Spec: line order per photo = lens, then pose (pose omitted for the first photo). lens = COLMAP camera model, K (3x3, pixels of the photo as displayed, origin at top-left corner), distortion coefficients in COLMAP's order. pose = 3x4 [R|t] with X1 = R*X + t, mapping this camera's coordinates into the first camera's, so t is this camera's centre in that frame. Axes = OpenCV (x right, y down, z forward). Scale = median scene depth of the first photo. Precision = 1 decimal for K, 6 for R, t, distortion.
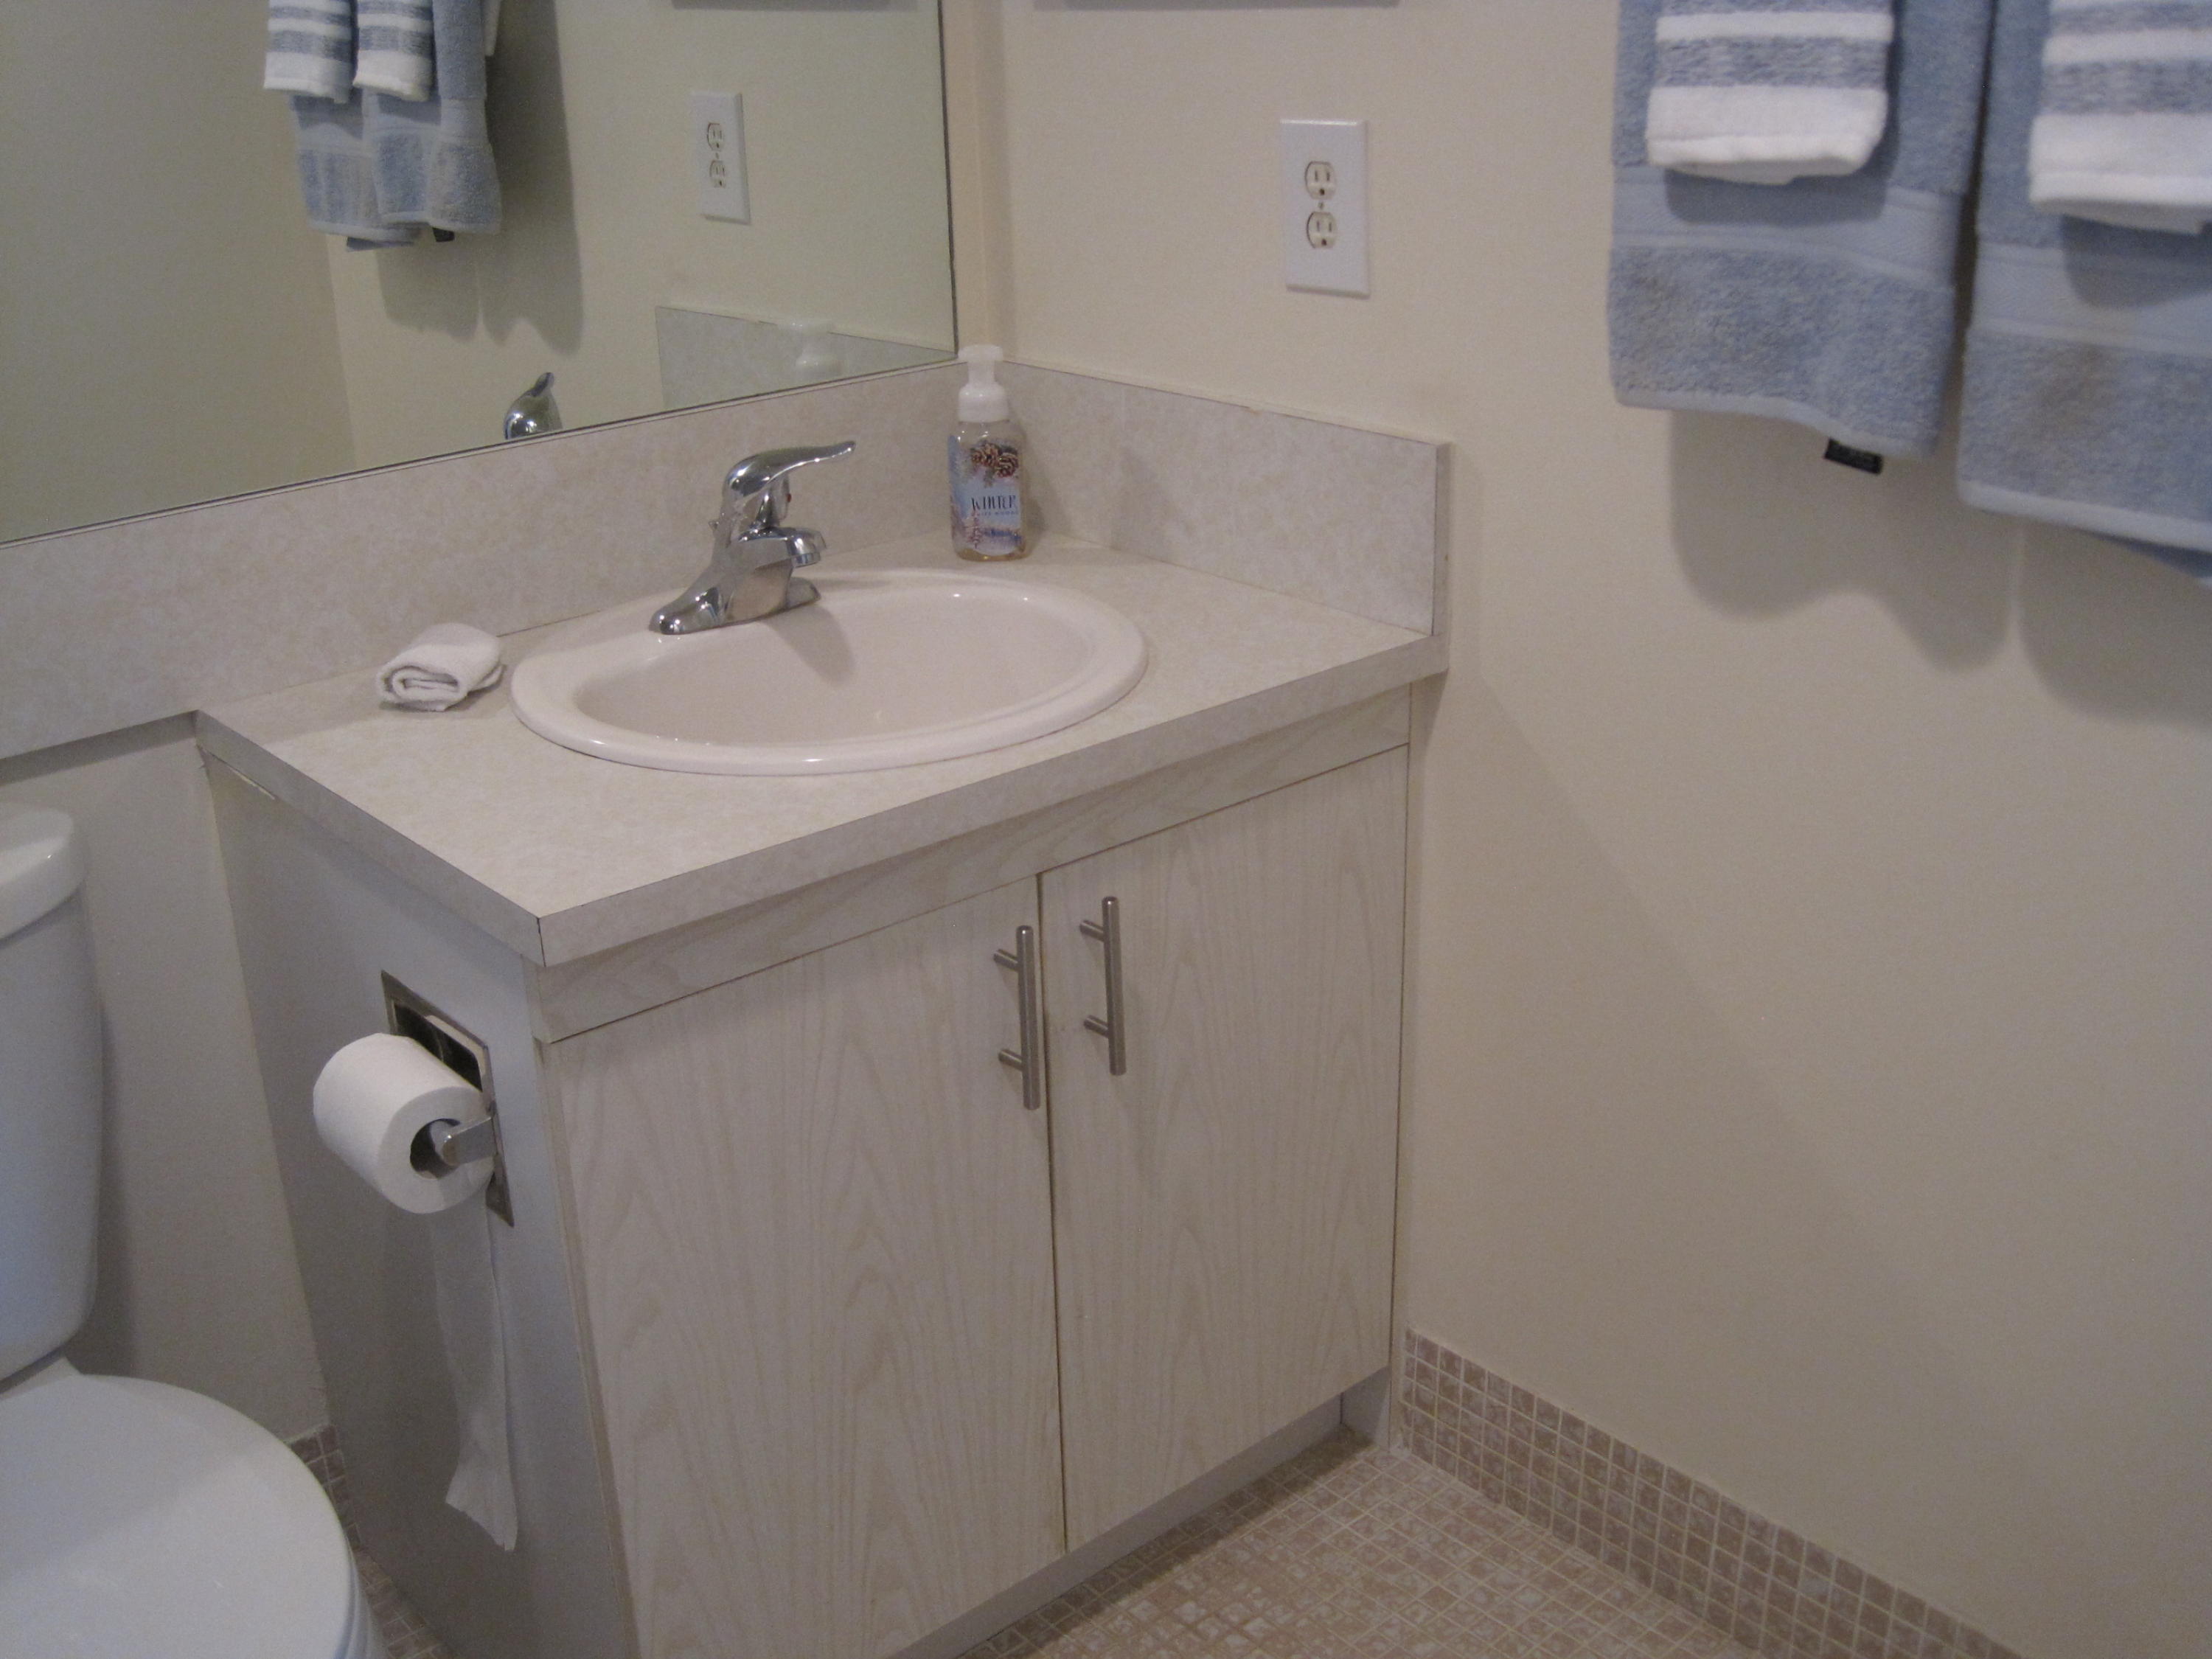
lens RADIAL K [[2289.9, 0, 1109.8], [0, 2289.9, 796.8], [0, 0, 1]] dist [-0.193877, 0.179981]
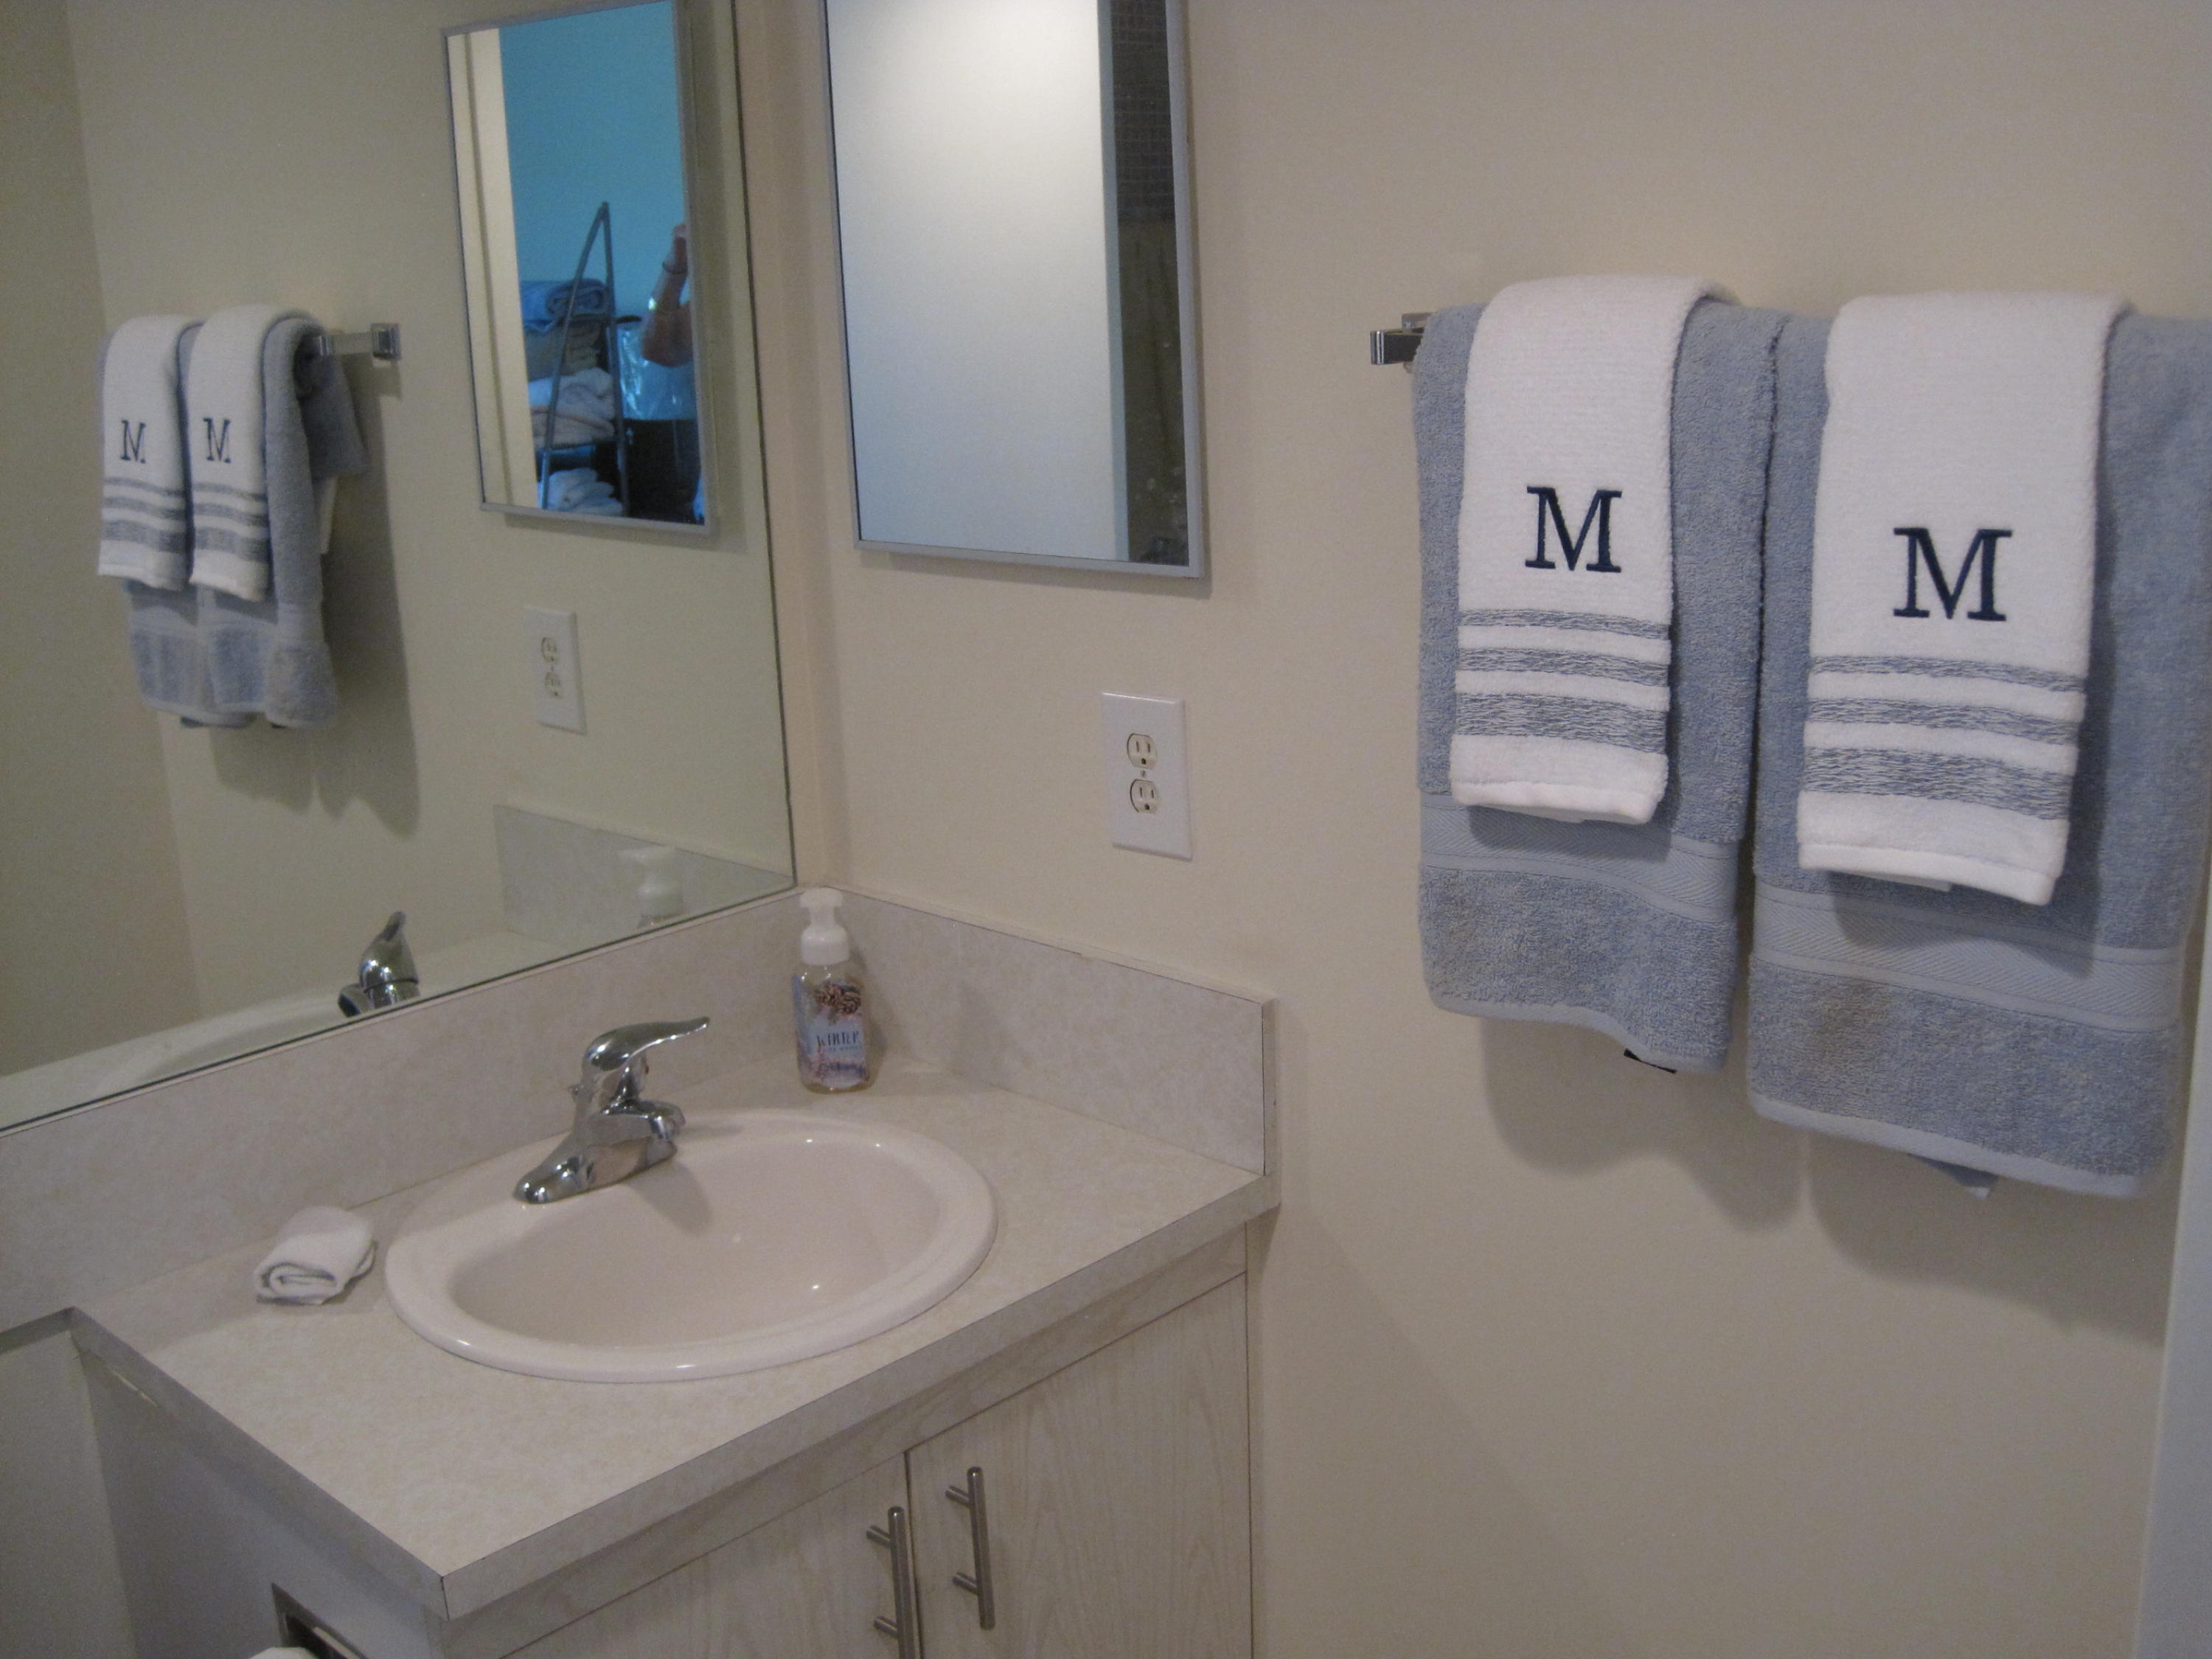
lens RADIAL K [[2289.9, 0, 1109.8], [0, 2289.9, 796.8], [0, 0, 1]] dist [-0.193877, 0.179981]
pose [[0.995702, -0.033915, 0.086179, -0.015215], [0.044163, 0.991799, -0.119935, -0.123804], [-0.081405, 0.123225, 0.989034, -0.061129]]
